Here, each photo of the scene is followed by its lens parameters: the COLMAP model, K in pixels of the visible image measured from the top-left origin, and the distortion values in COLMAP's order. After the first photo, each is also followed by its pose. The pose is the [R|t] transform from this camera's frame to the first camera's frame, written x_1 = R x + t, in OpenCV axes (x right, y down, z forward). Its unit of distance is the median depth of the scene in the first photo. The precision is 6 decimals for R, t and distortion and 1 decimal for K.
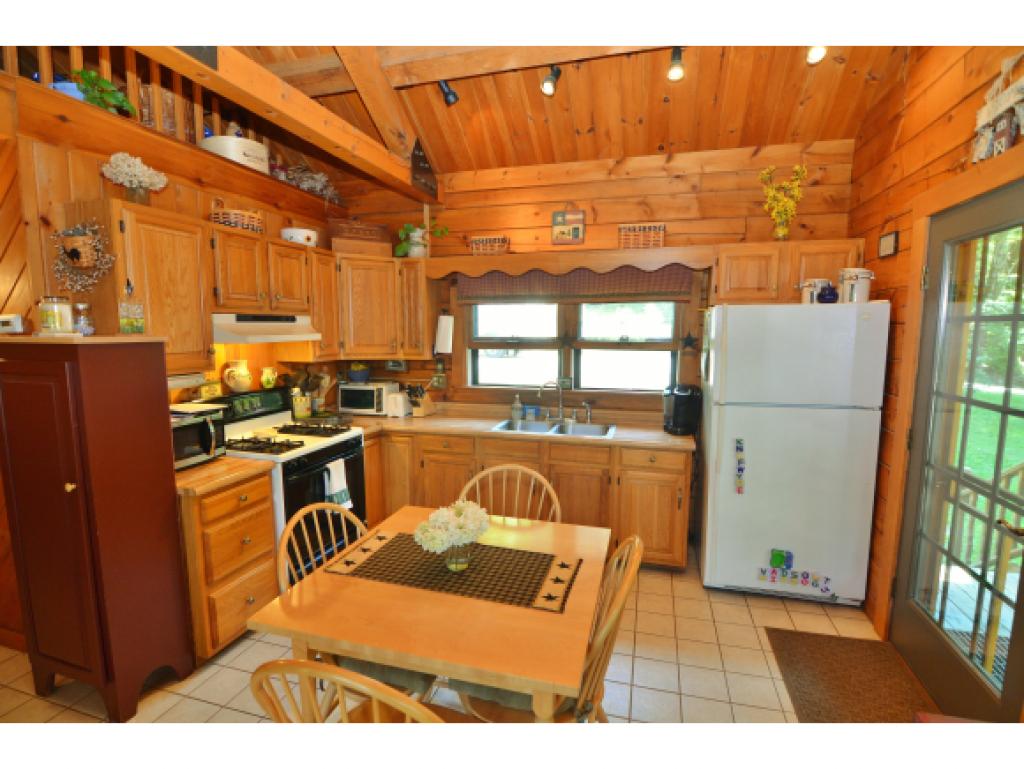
lens RADIAL K [[492.2, 0, 509.1], [0, 492.2, 397.1], [0, 0, 1]] dist [-0.028347, -0.002926]
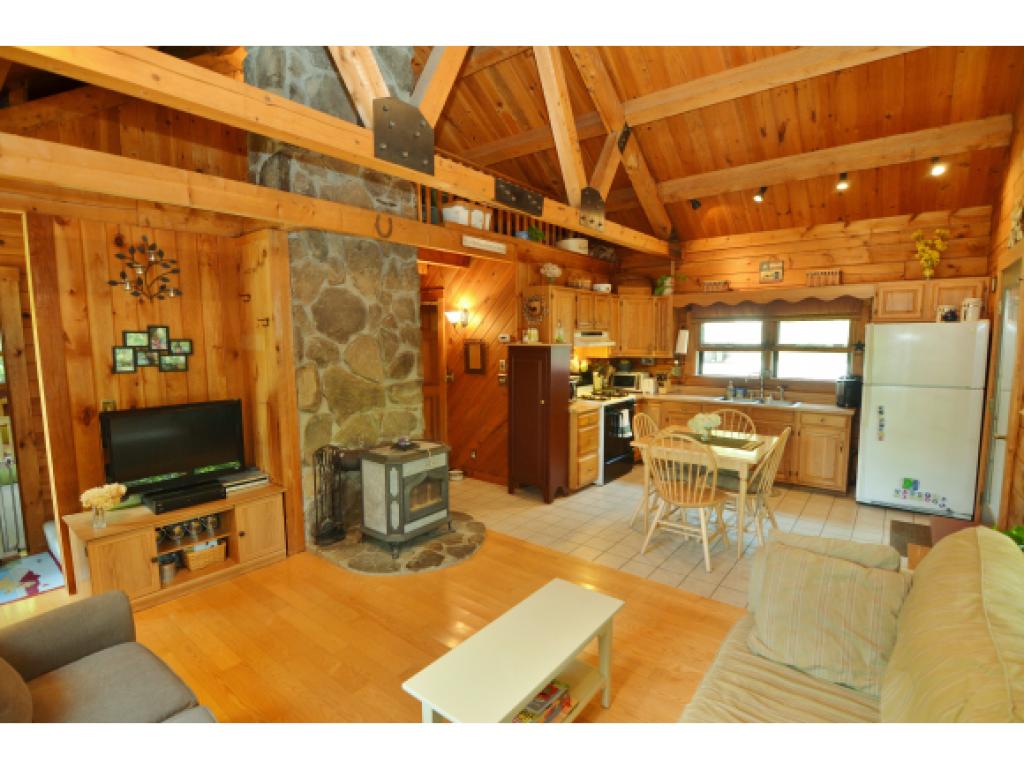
lens RADIAL K [[492.2, 0, 501.5], [0, 492.2, 396.2], [0, 0, 1]] dist [-0.028347, -0.002926]
pose [[0.919412, 0.037371, -0.391517, -0.048346], [-0.043276, 0.999044, -0.006266, 0.095815], [0.390908, 0.022704, 0.920150, -0.789020]]
